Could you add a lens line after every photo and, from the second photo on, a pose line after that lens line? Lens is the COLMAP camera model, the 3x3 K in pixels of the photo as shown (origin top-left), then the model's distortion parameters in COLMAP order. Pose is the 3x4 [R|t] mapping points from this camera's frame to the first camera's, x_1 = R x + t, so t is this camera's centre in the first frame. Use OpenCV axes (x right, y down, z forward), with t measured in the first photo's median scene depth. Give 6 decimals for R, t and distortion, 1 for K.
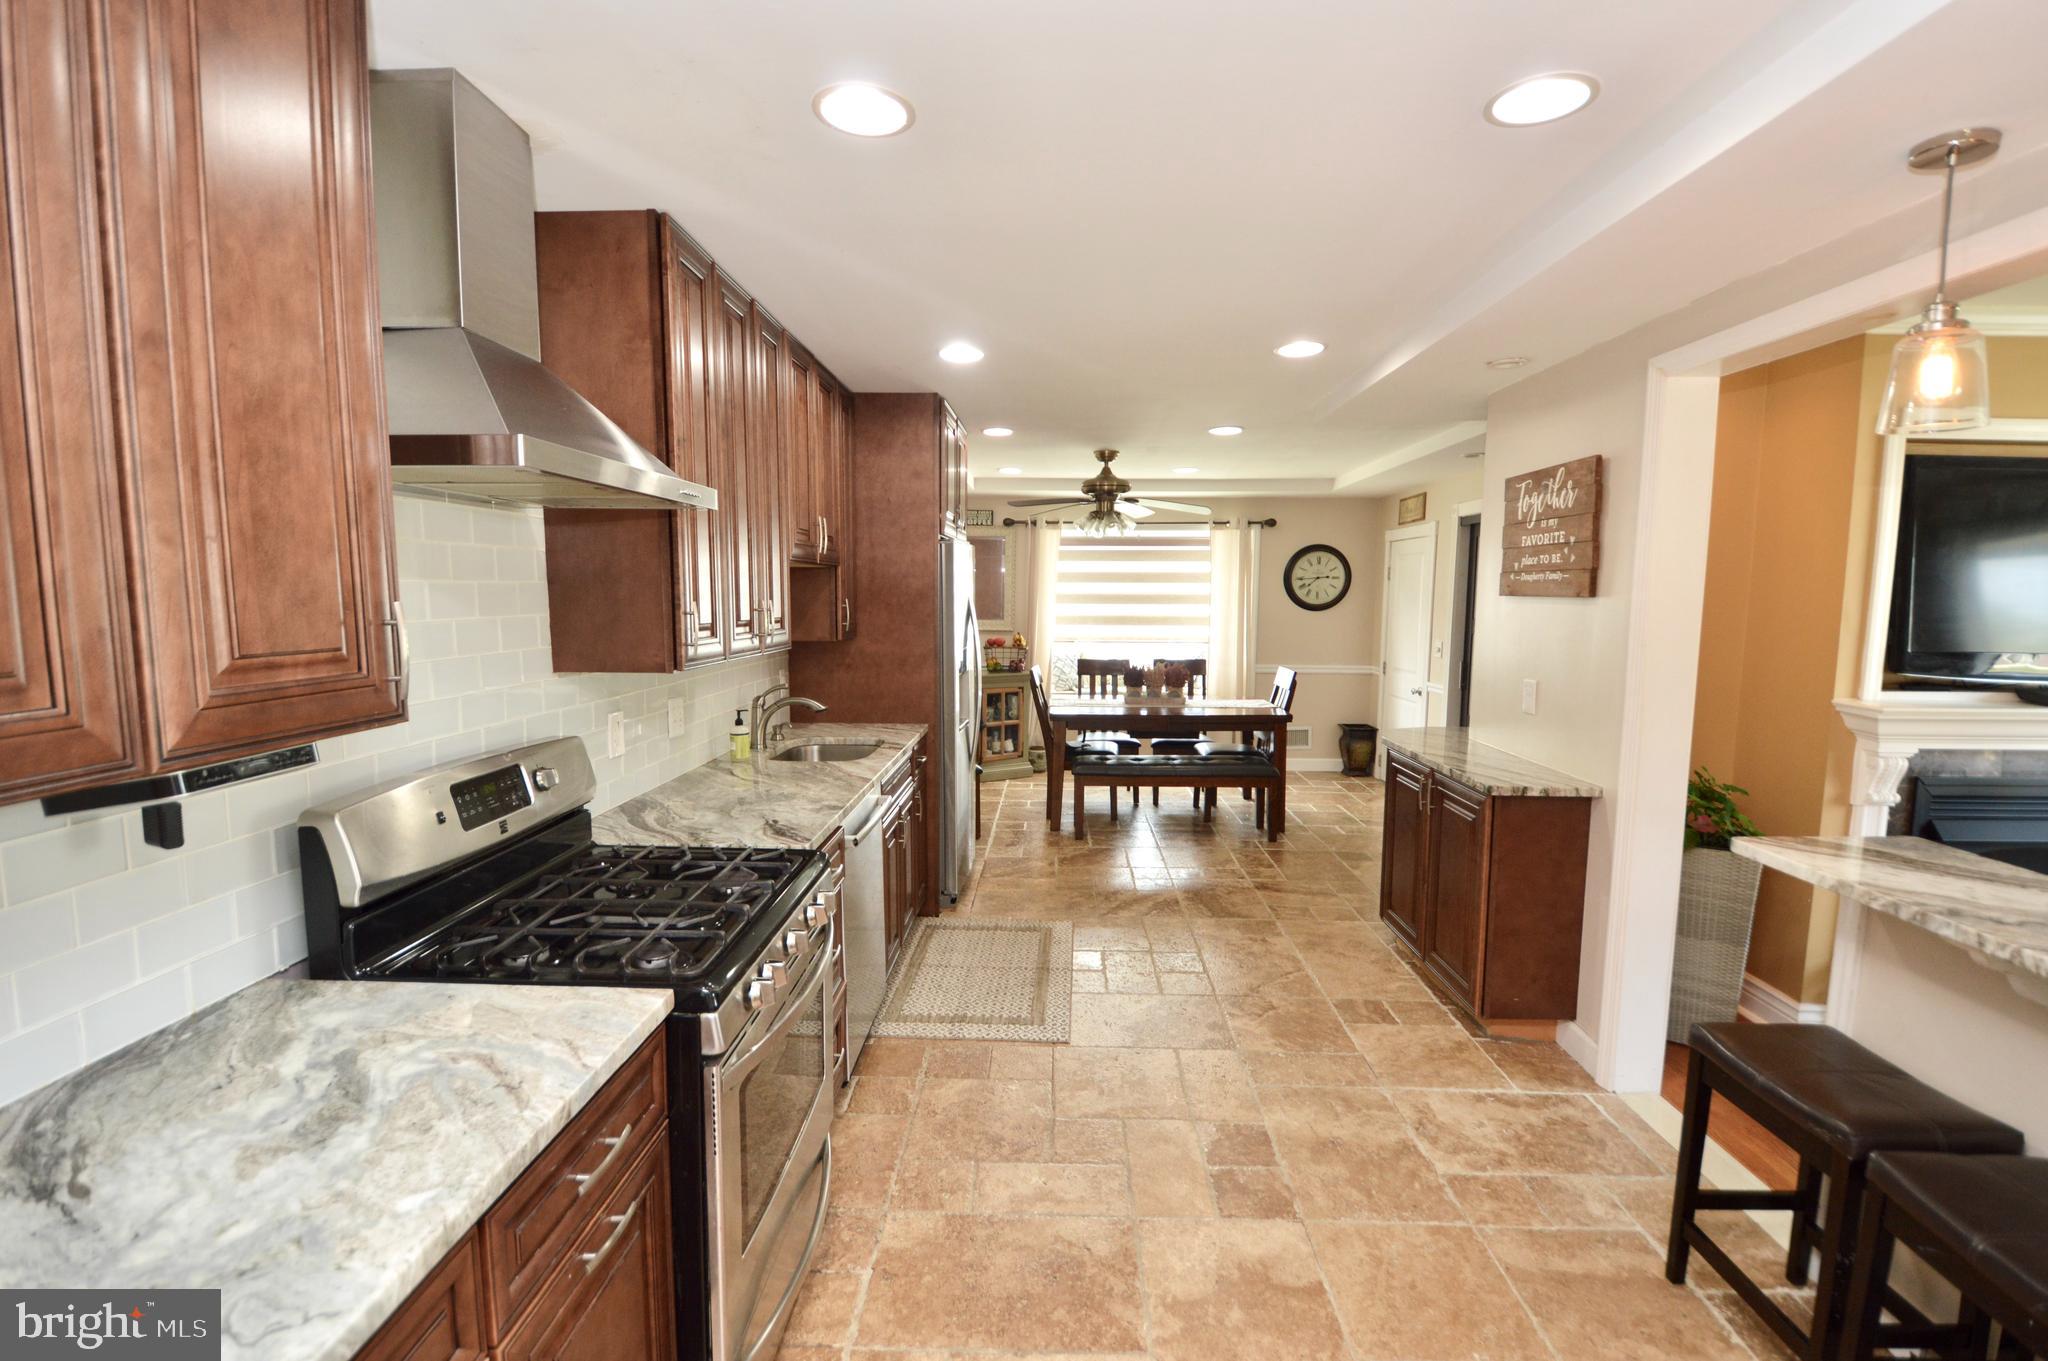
lens RADIAL K [[911.7, 0, 1025.7], [0, 911.7, 691.9], [0, 0, 1]] dist [0.018502, -0.025629]
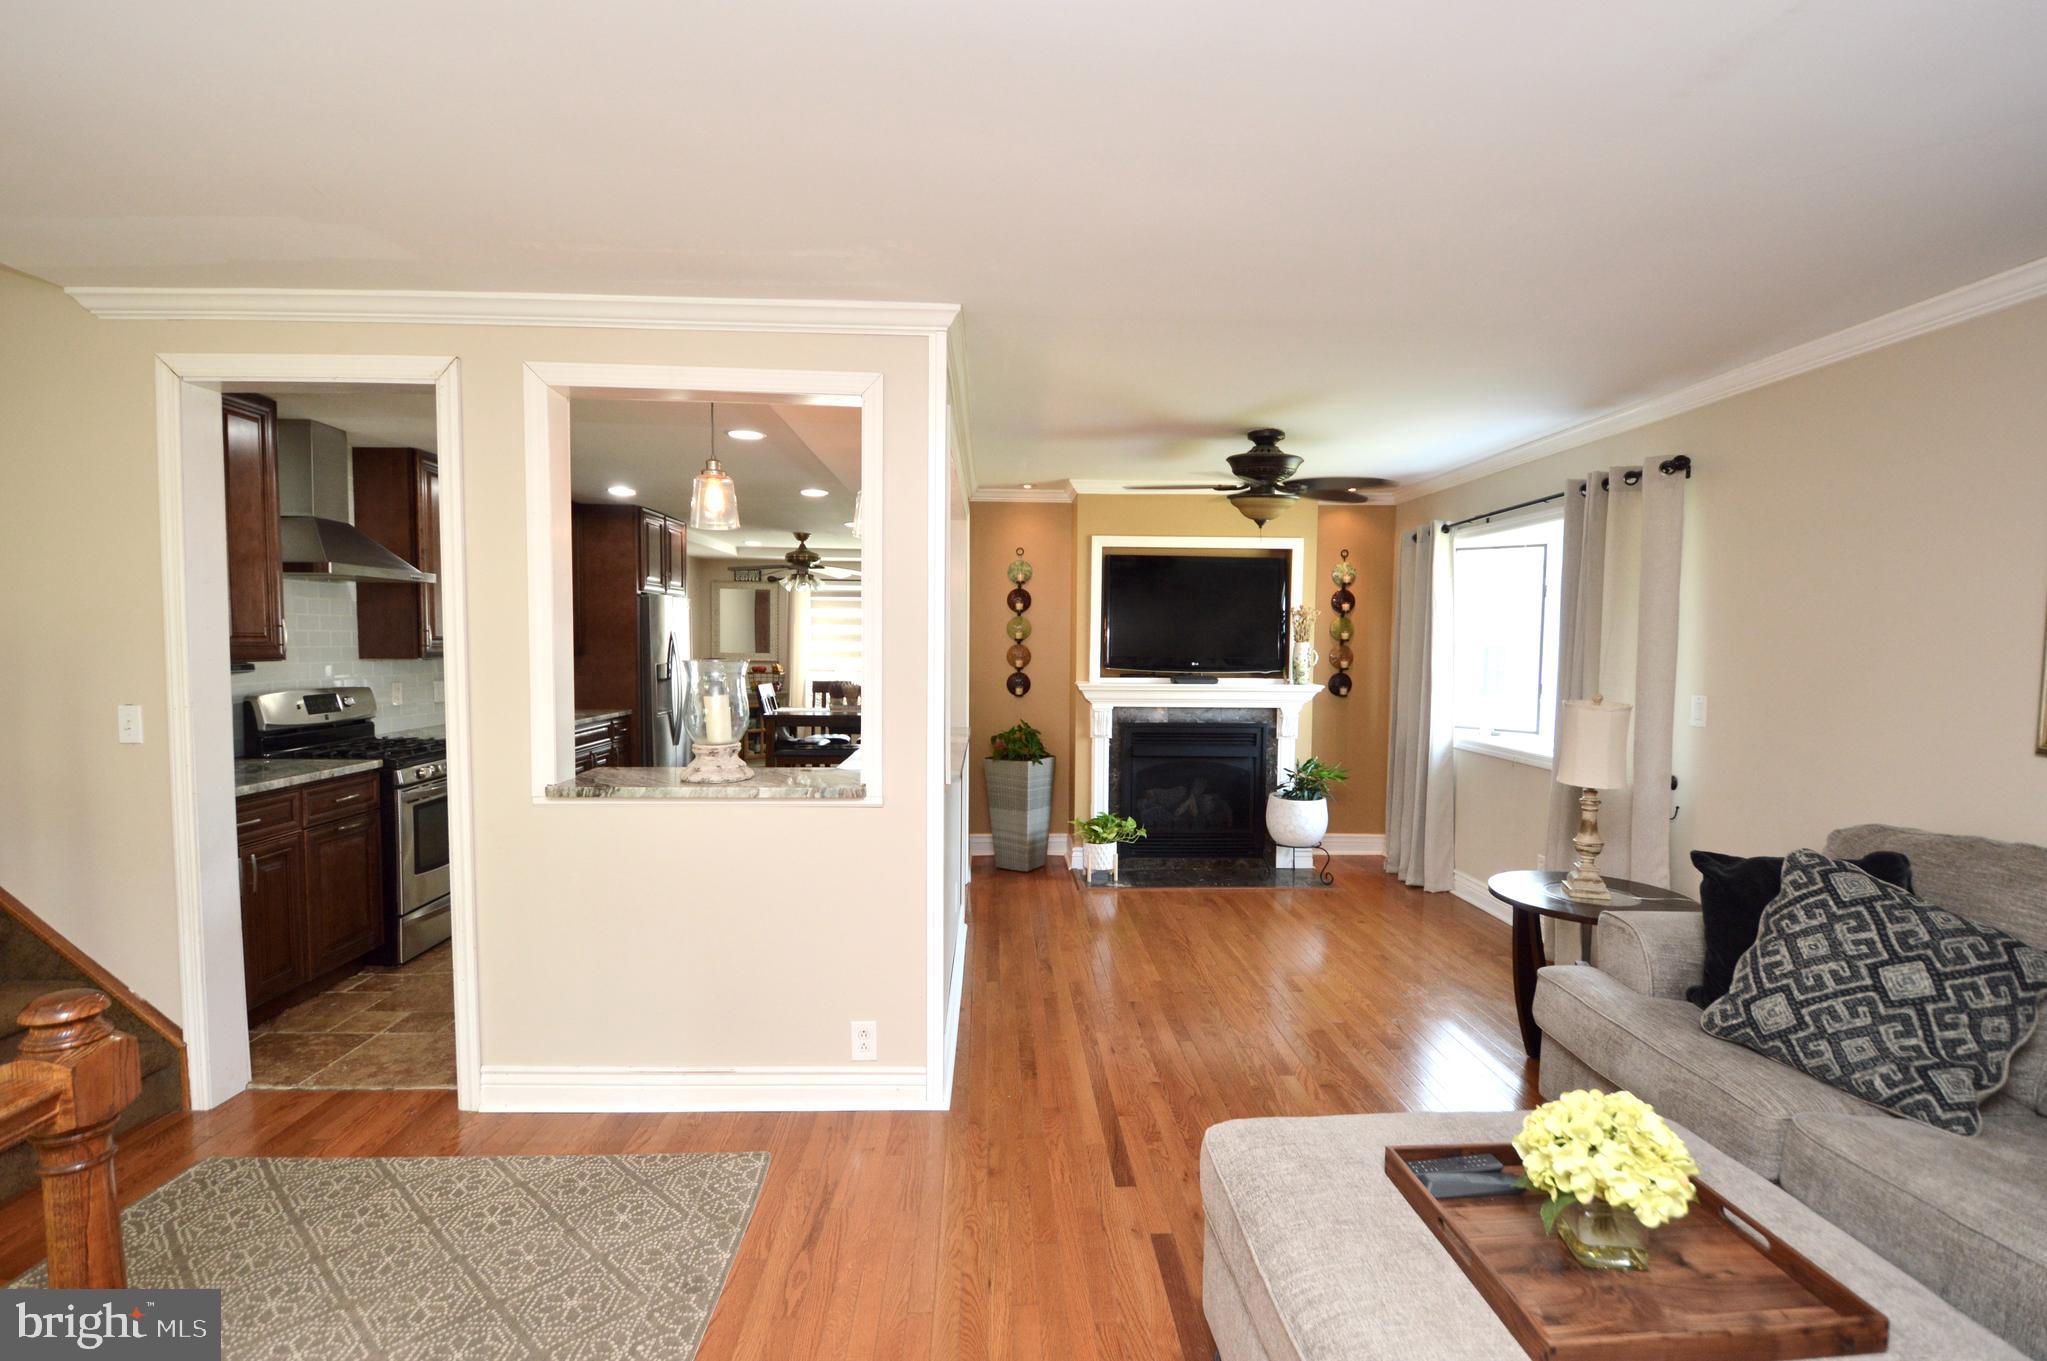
lens RADIAL K [[930.2, 0, 1025.5], [0, 930.2, 695.5], [0, 0, 1]] dist [0.015980, -0.021245]
pose [[0.997406, -0.001848, 0.071952, 0.575705], [0.005486, 0.998714, -0.050397, 0.120563], [-0.071766, 0.050661, 0.996134, -0.835516]]
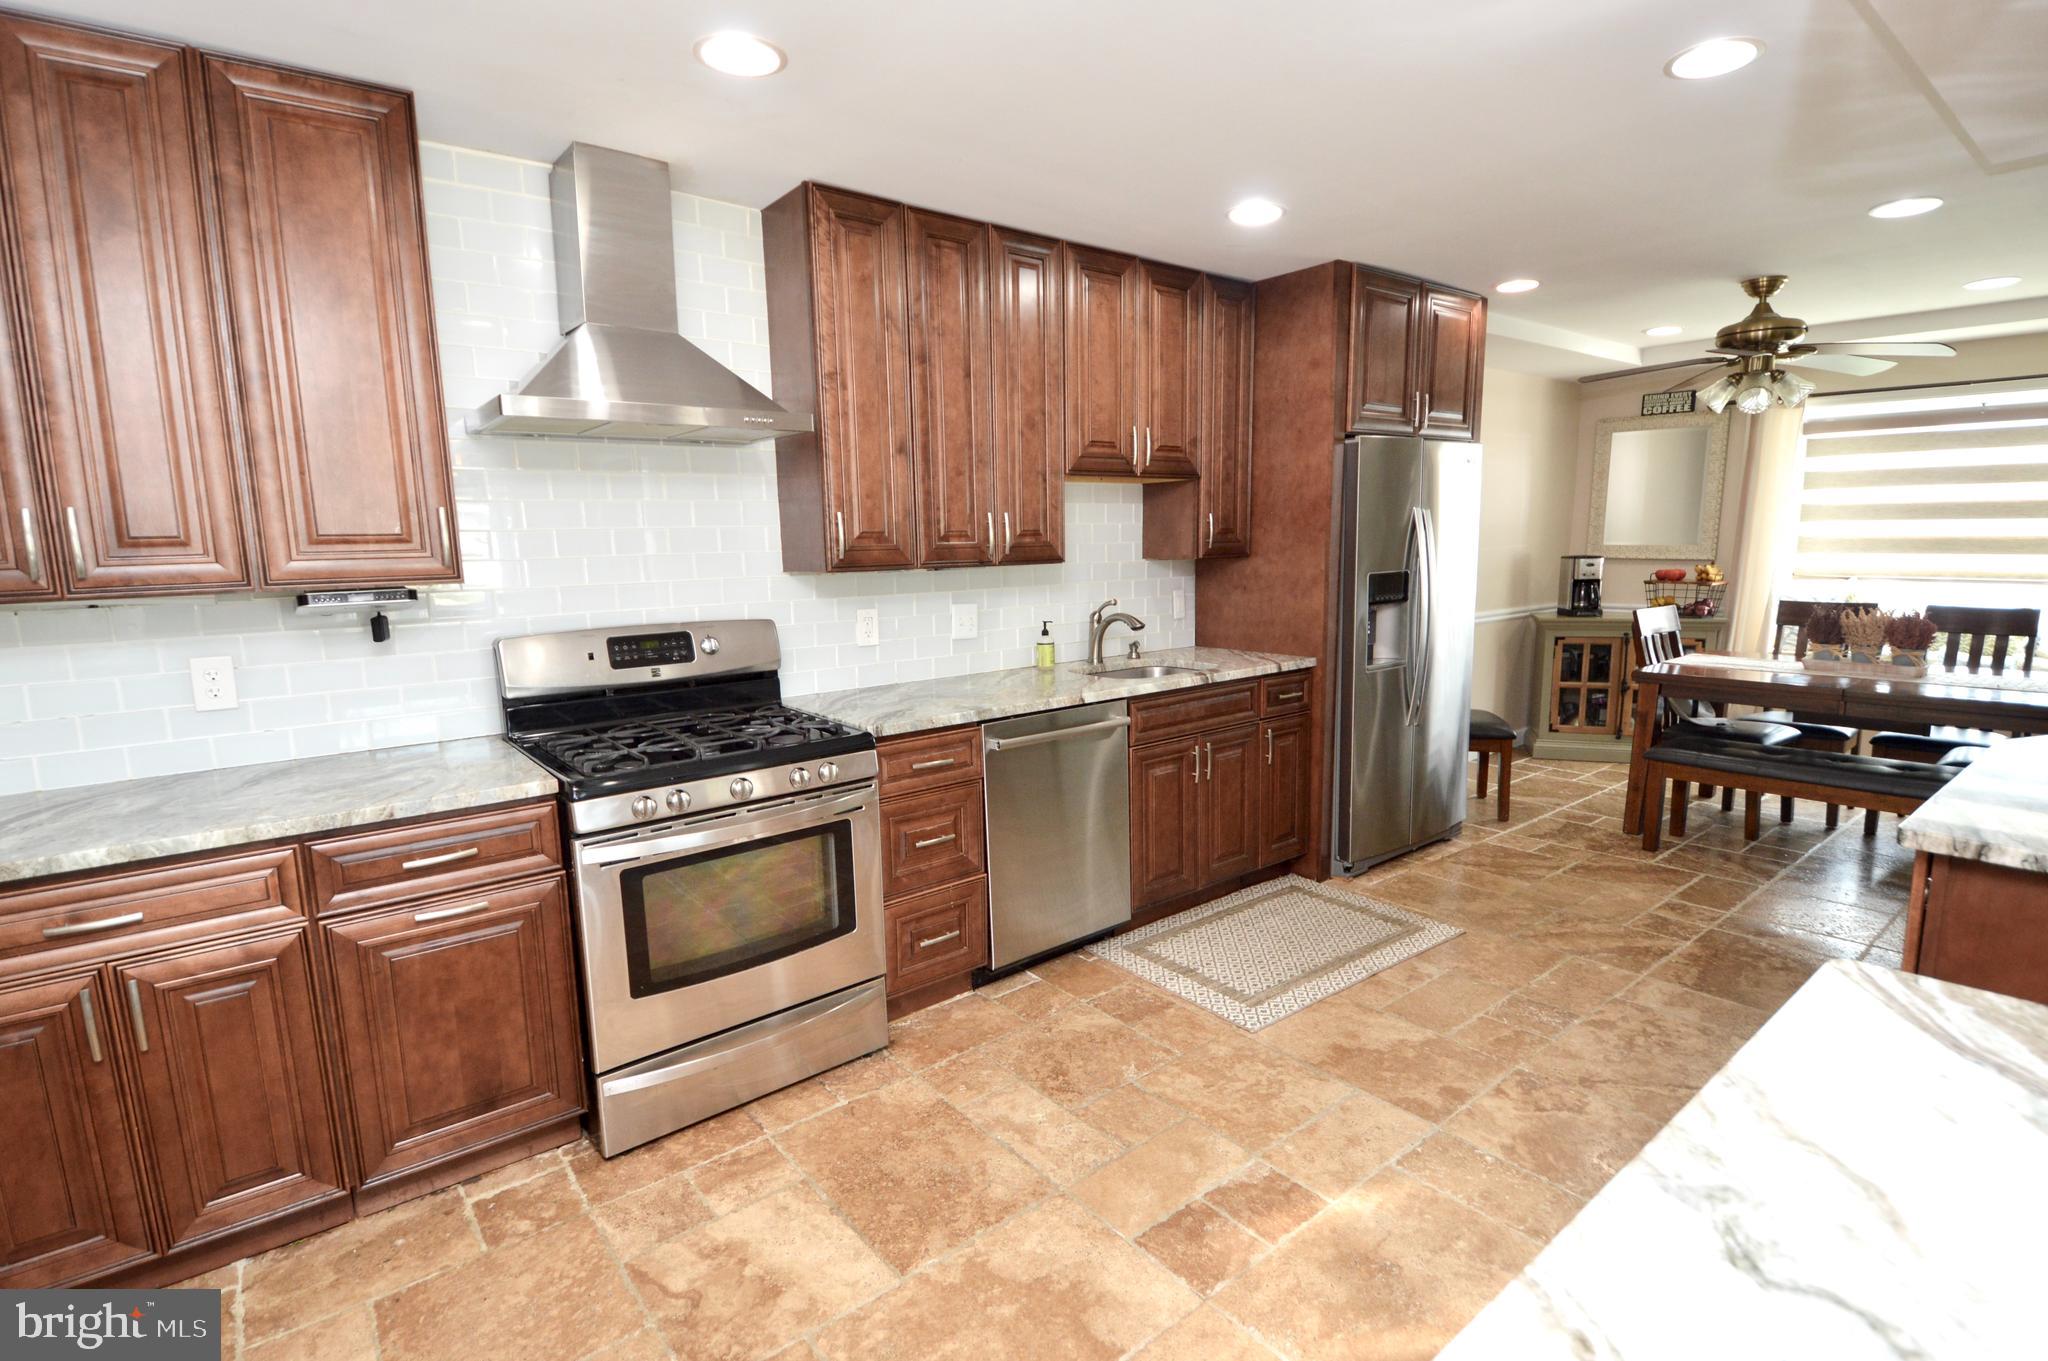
lens RADIAL K [[971.9, 0, 1029.2], [0, 971.9, 692.8], [0, 0, 1]] dist [0.017633, -0.024832]
pose [[0.650079, 0.100901, -0.753138, 0.516026], [-0.059140, 0.994857, 0.082237, 0.010344], [0.757562, -0.008920, 0.652703, 0.242235]]
